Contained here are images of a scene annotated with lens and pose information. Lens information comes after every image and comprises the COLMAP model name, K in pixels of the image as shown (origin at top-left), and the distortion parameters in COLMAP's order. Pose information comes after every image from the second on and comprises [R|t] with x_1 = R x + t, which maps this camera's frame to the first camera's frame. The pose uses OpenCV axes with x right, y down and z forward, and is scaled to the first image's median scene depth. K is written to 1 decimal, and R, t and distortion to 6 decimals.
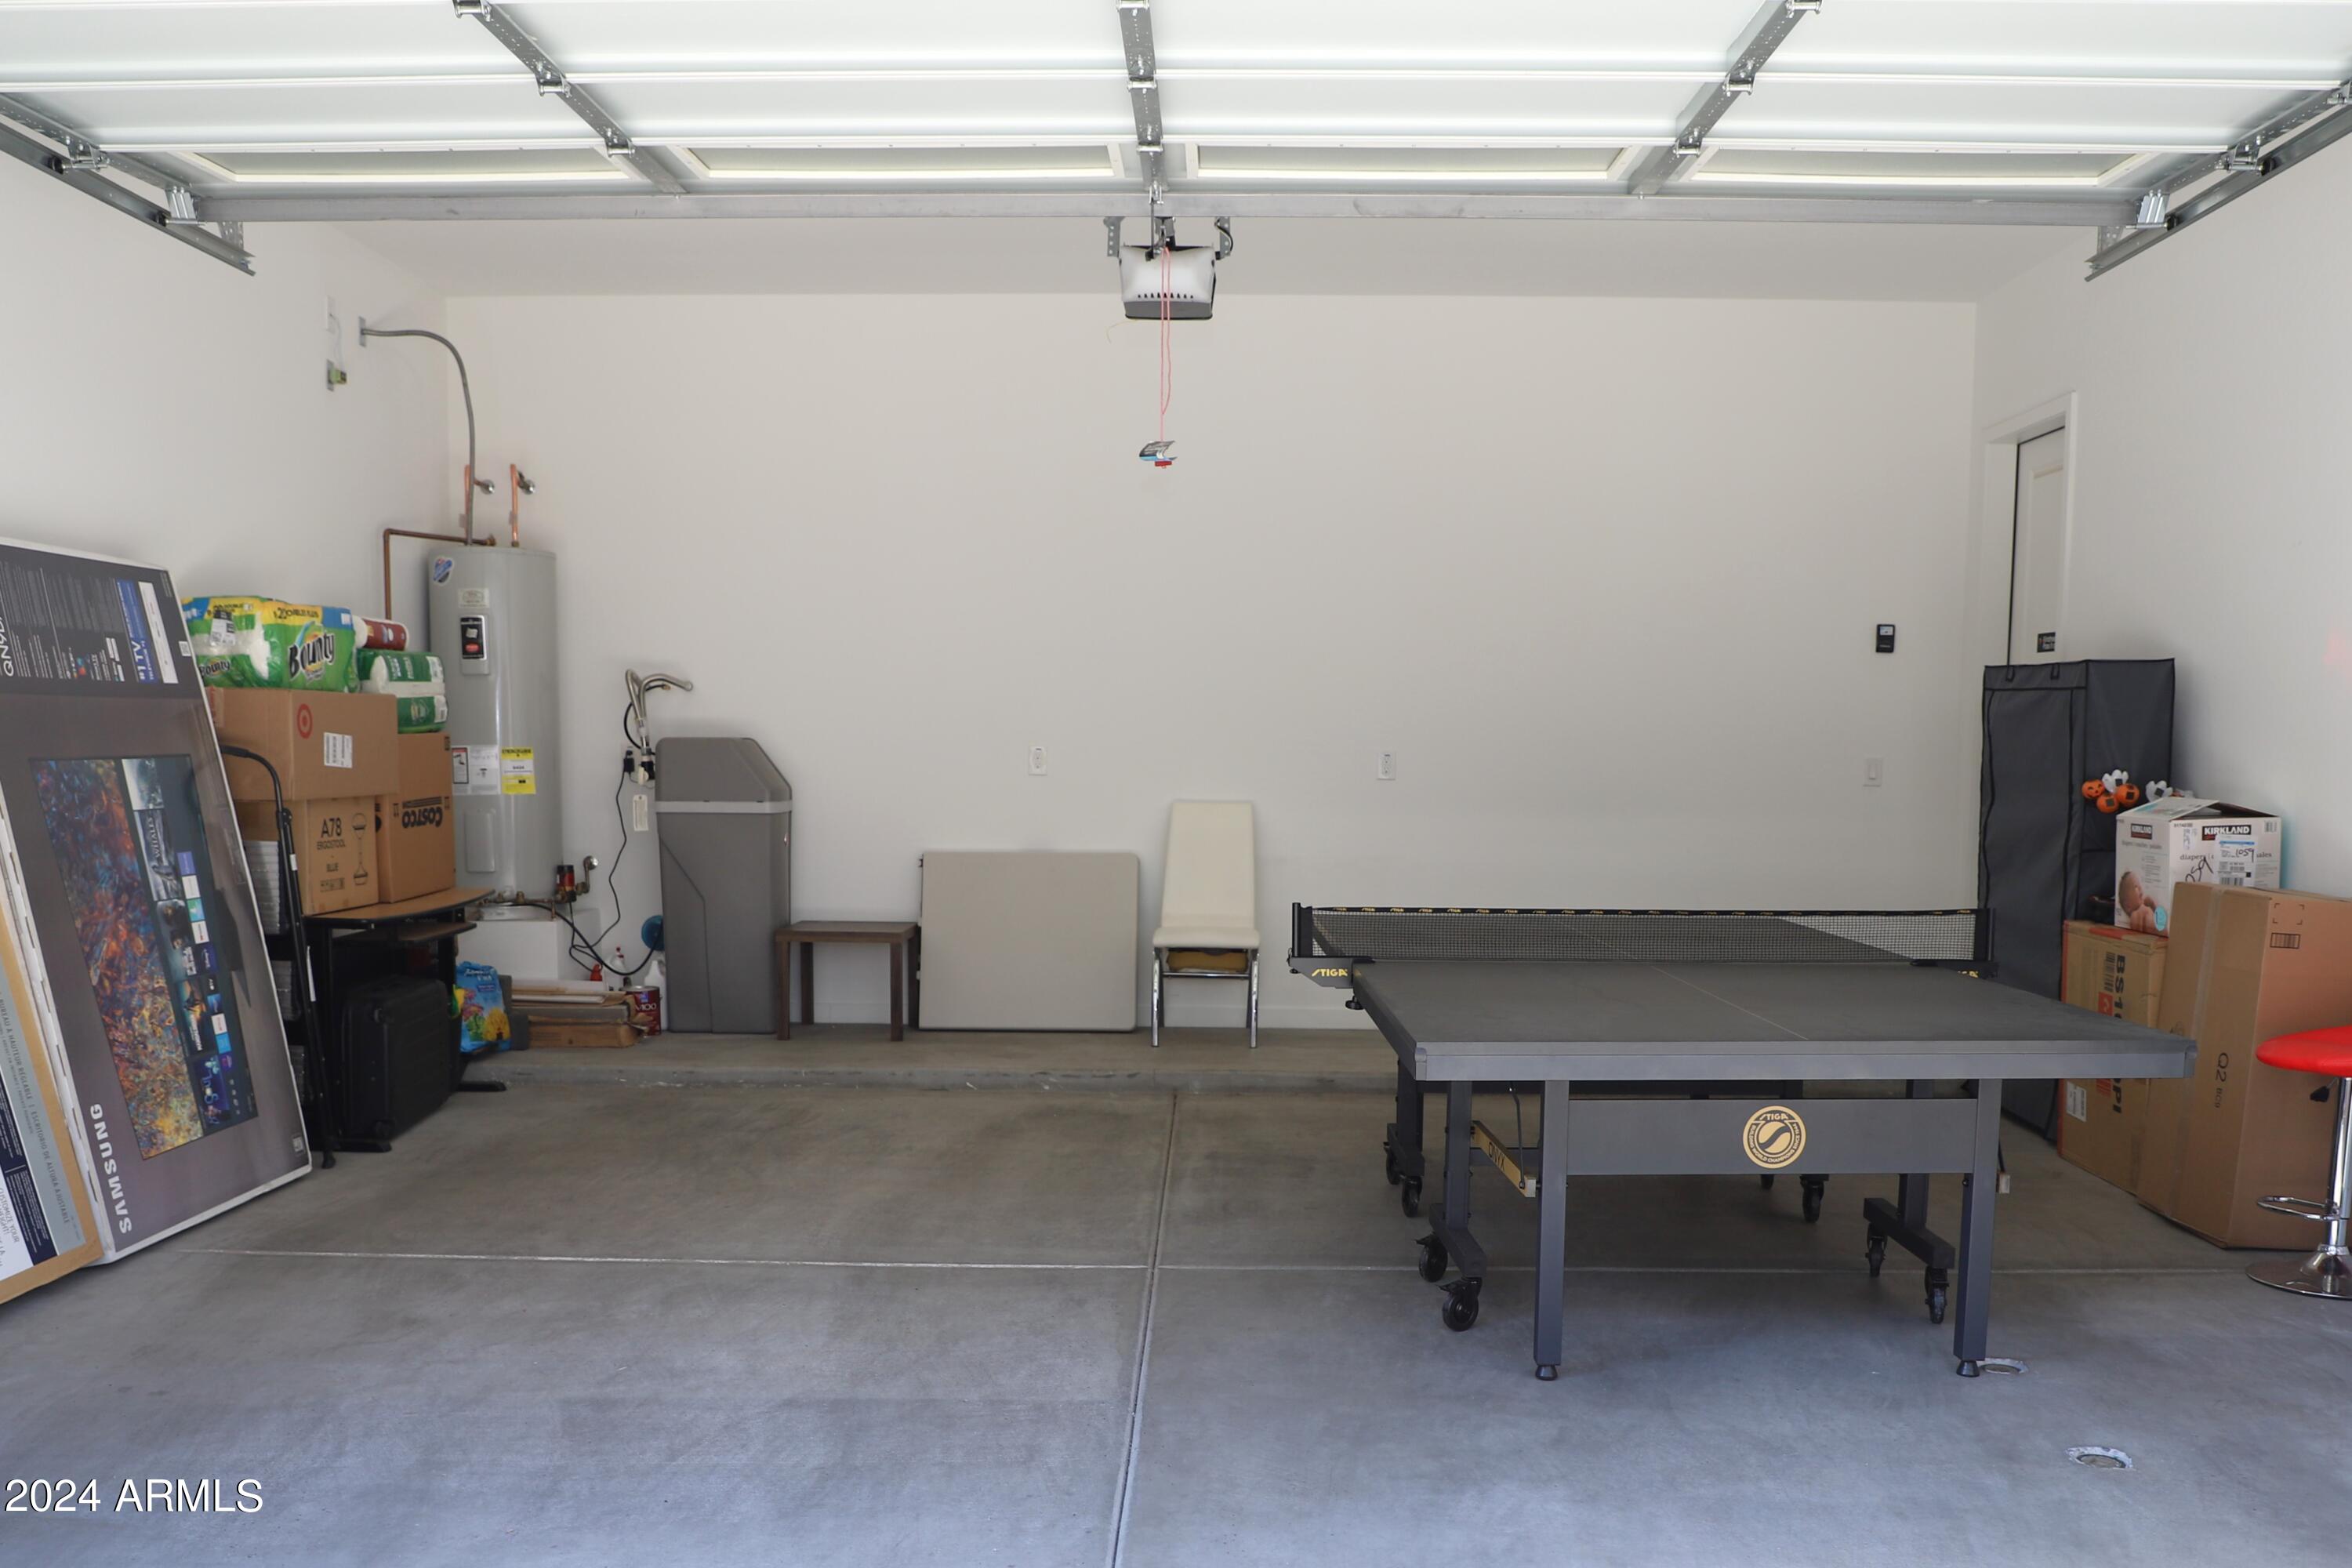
lens RADIAL K [[1644.5, 0, 1209.0], [0, 1644.5, 782.1], [0, 0, 1]] dist [-0.075382, 0.042505]
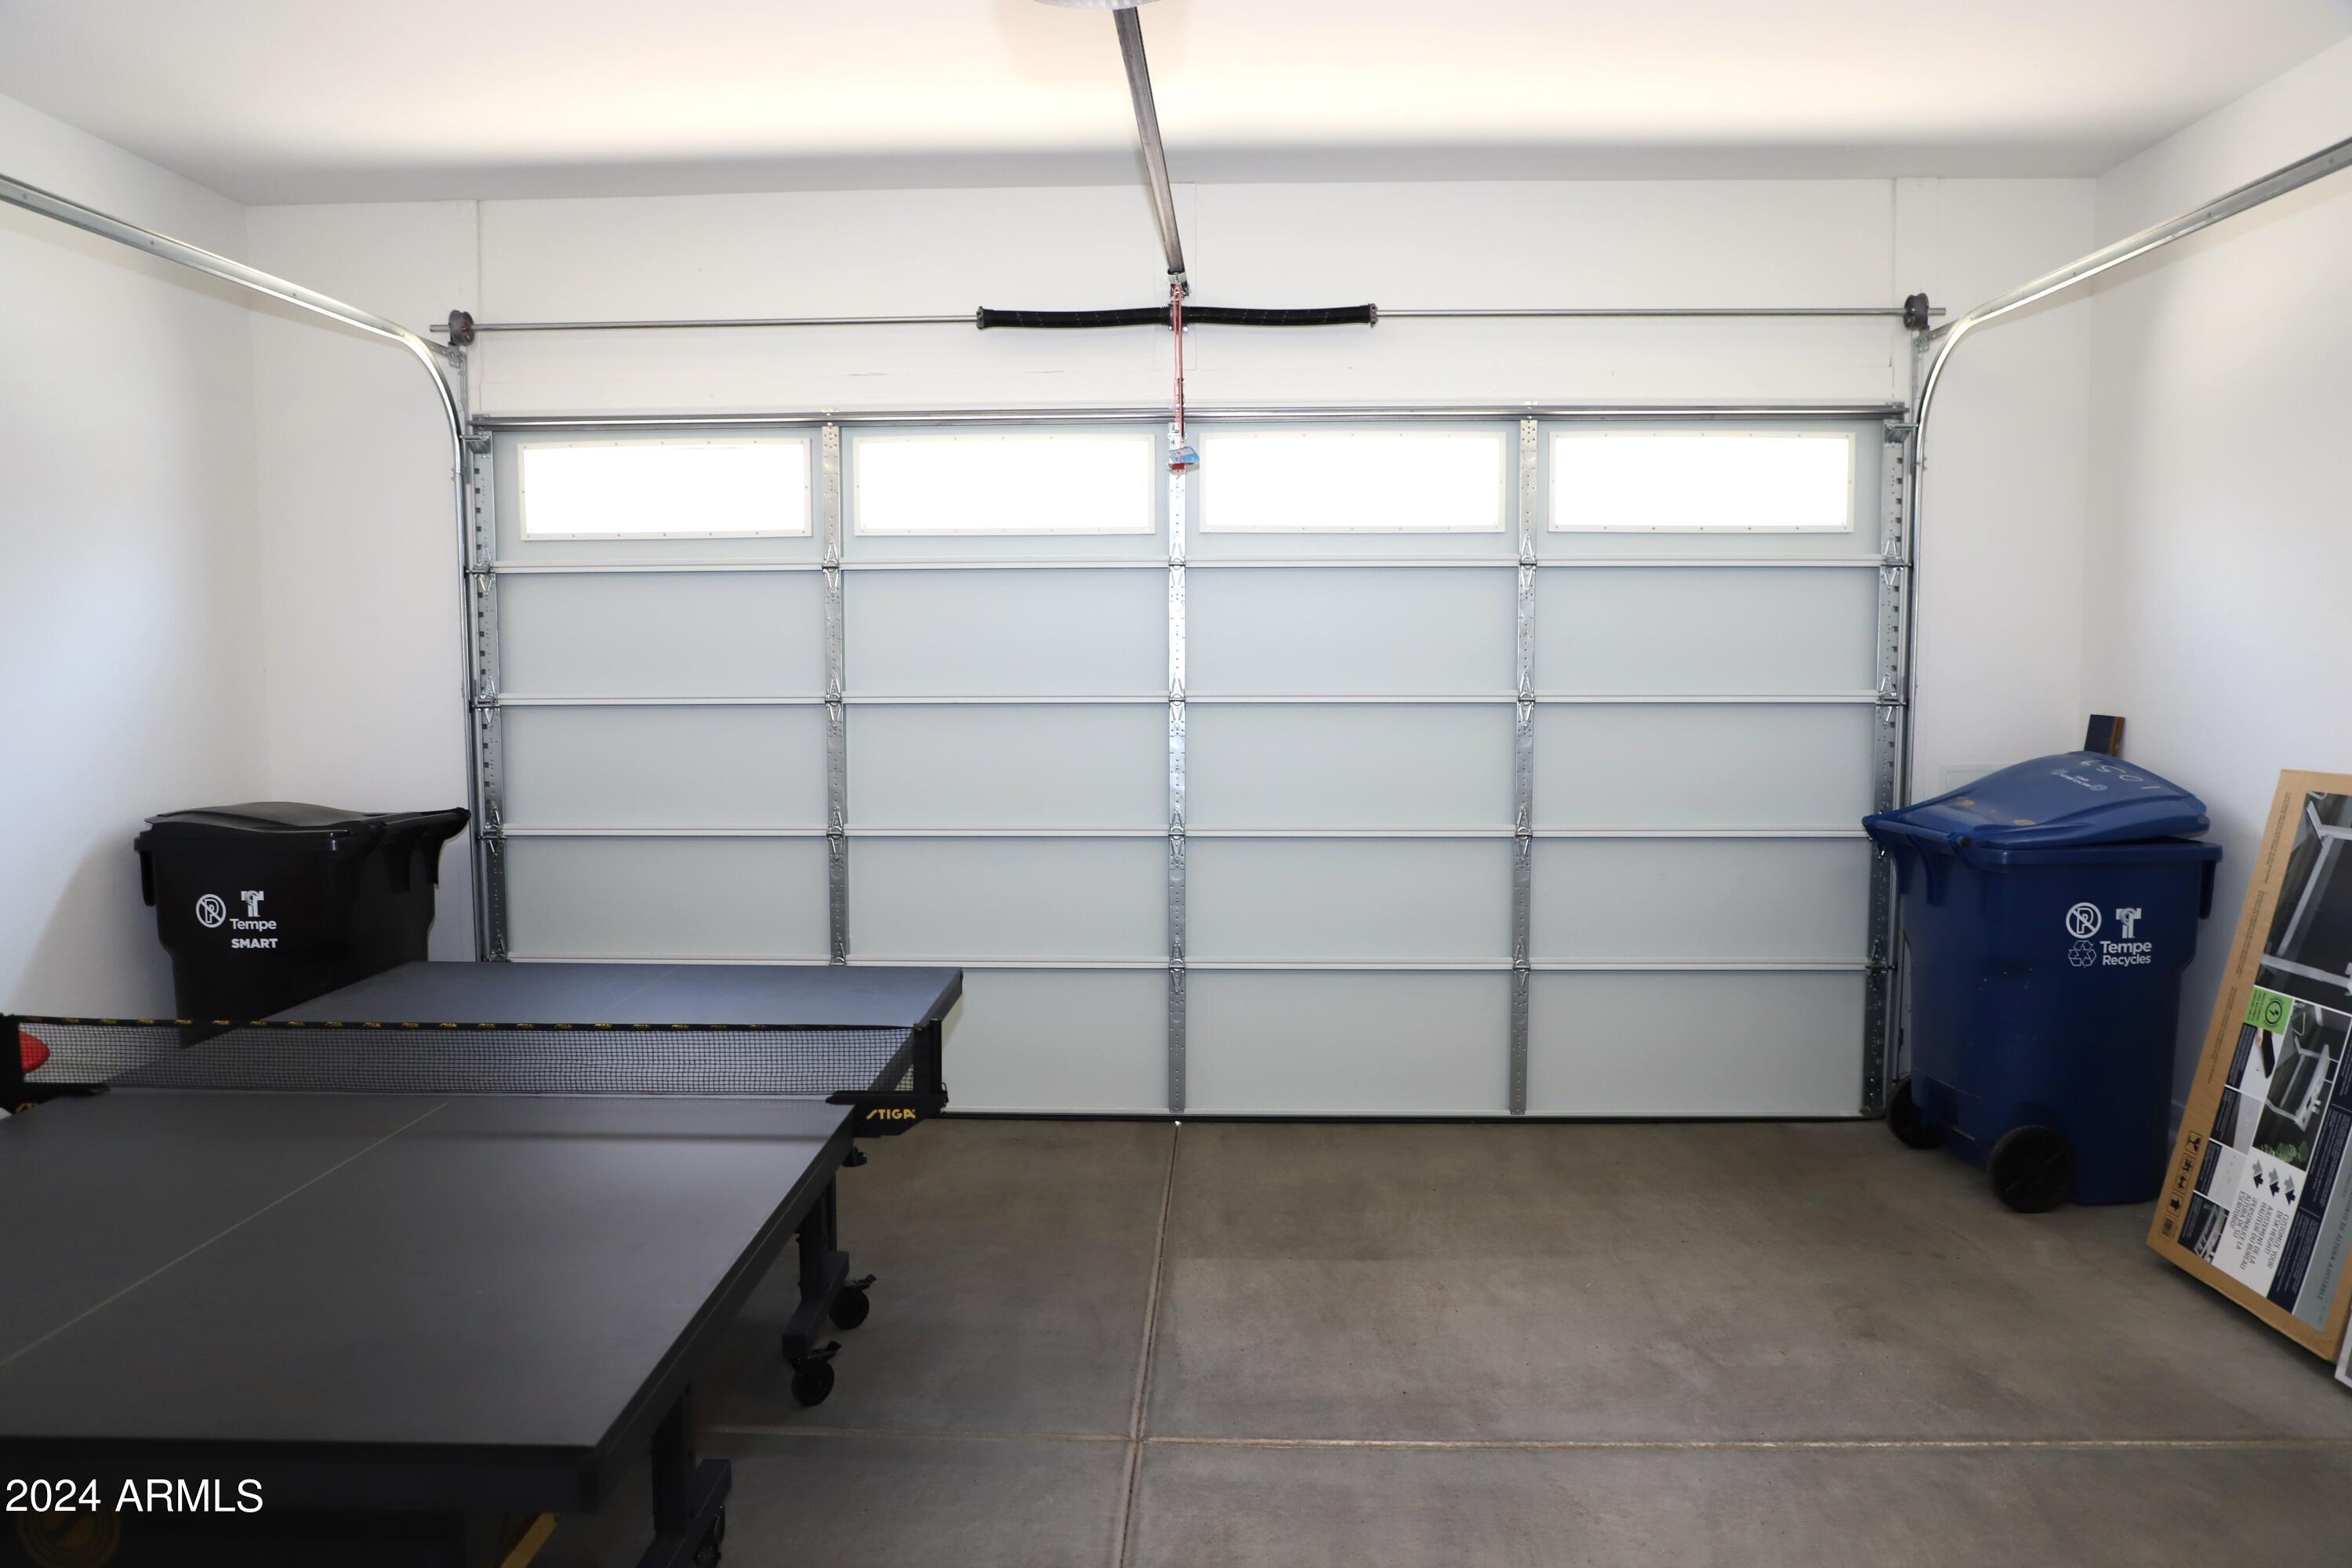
lens RADIAL K [[1644.5, 0, 1209.0], [0, 1644.5, 782.1], [0, 0, 1]] dist [-0.075382, 0.042505]
pose [[-0.999907, -0.003894, 0.013062, -0.087776], [-0.002452, 0.994077, 0.108652, -0.124109], [-0.013407, 0.108610, -0.993994, 1.963364]]
